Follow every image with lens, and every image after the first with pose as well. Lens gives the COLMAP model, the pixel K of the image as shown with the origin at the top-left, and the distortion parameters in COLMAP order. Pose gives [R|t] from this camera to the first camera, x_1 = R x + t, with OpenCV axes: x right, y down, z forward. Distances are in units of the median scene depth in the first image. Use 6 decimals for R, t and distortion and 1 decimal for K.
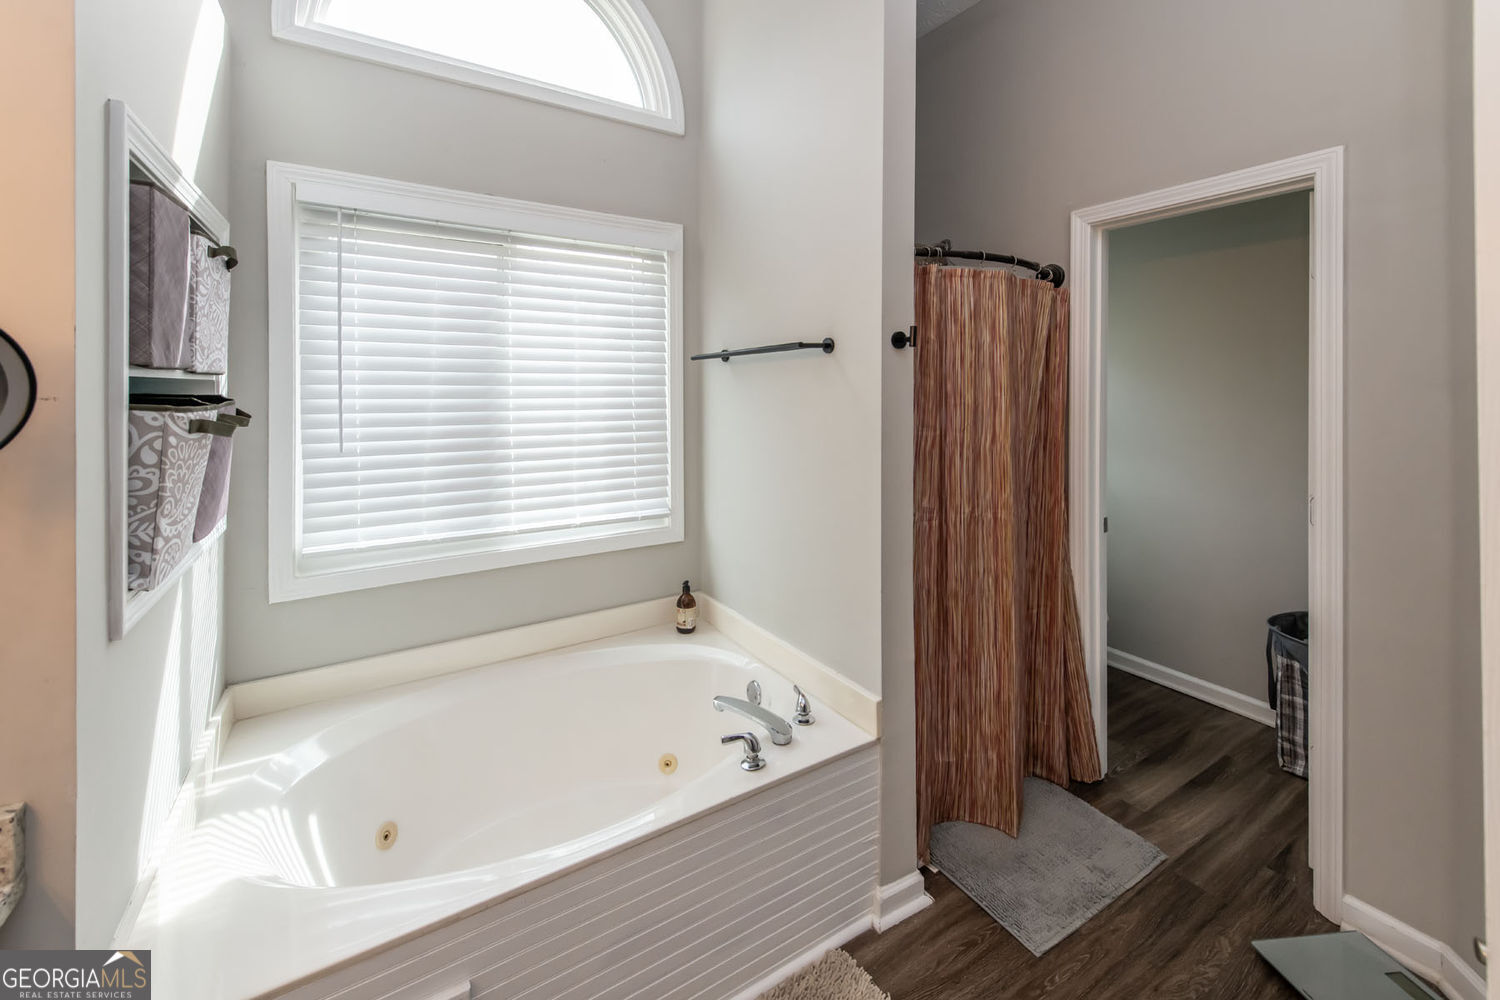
lens RADIAL K [[611.7, 0, 753.4], [0, 611.7, 390.1], [0, 0, 1]] dist [0.009209, 0.000178]
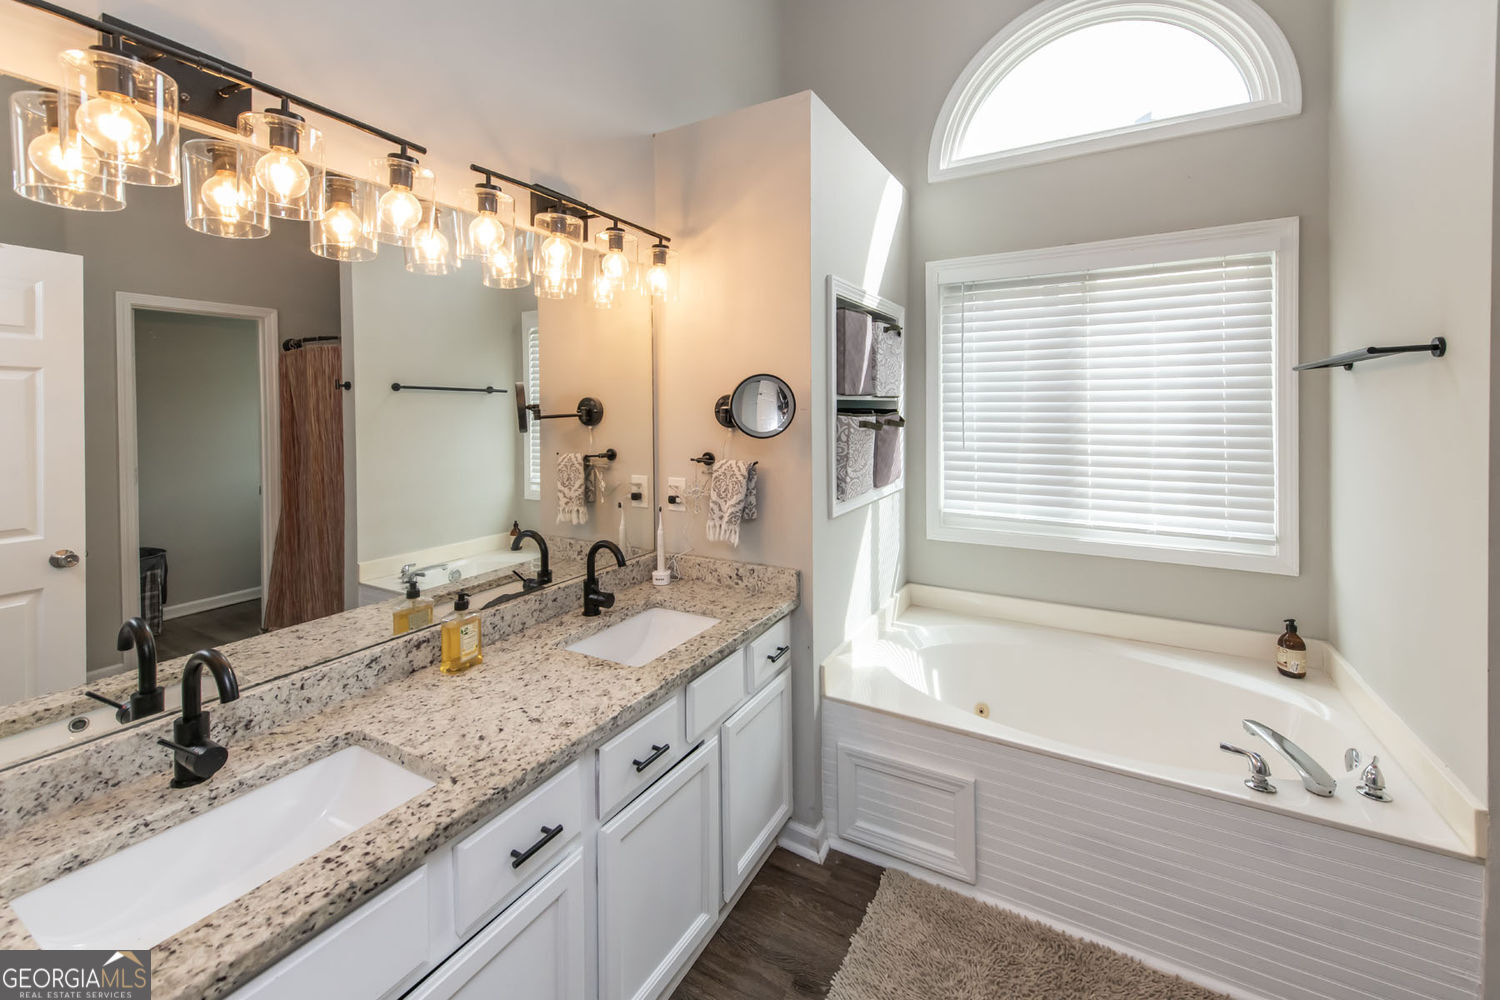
lens RADIAL K [[615.0, 0, 759.8], [0, 615.0, 425.3], [0, 0, 1]] dist [0.009019, 0.000097]
pose [[0.477143, 0.023360, -0.878515, 0.412659], [0.002481, 0.999607, 0.027927, 0.003898], [0.878822, -0.015505, 0.476898, -0.143076]]
